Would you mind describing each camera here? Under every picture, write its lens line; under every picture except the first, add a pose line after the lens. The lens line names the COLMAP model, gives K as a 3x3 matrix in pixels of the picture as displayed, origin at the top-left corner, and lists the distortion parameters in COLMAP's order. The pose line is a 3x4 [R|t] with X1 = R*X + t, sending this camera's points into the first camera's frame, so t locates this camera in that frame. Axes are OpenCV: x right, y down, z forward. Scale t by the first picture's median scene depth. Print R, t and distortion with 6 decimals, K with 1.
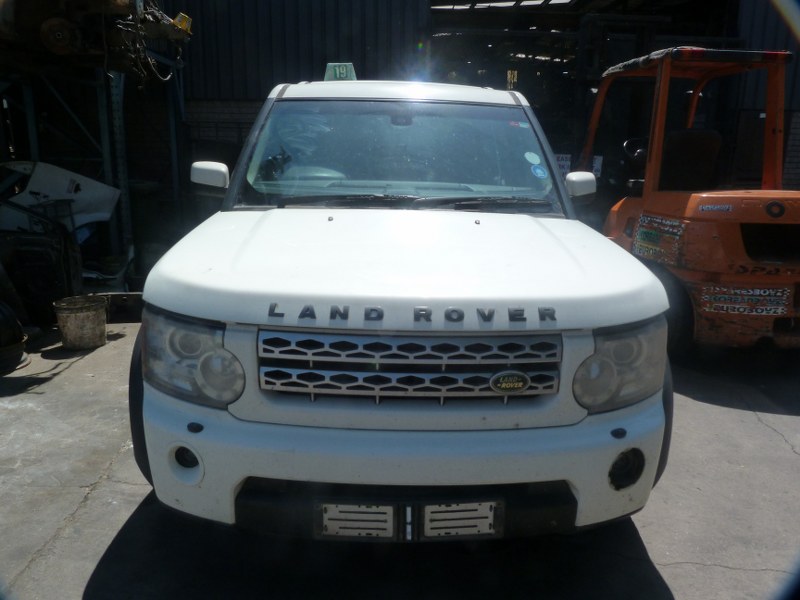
lens RADIAL K [[610.6, 0, 395.2], [0, 610.6, 296.1], [0, 0, 1]] dist [-0.022549, 0.001400]
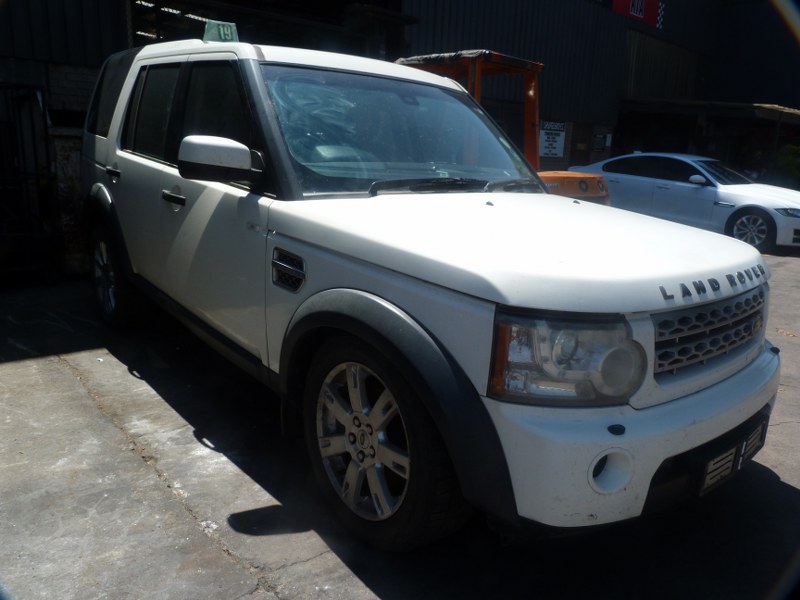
lens RADIAL K [[610.6, 0, 395.2], [0, 610.6, 296.1], [0, 0, 1]] dist [-0.022549, 0.001400]
pose [[0.764586, -0.131529, 0.630958, -0.726266], [0.113237, 0.991142, 0.069394, -0.057283], [-0.634496, 0.018390, 0.772707, 0.310268]]
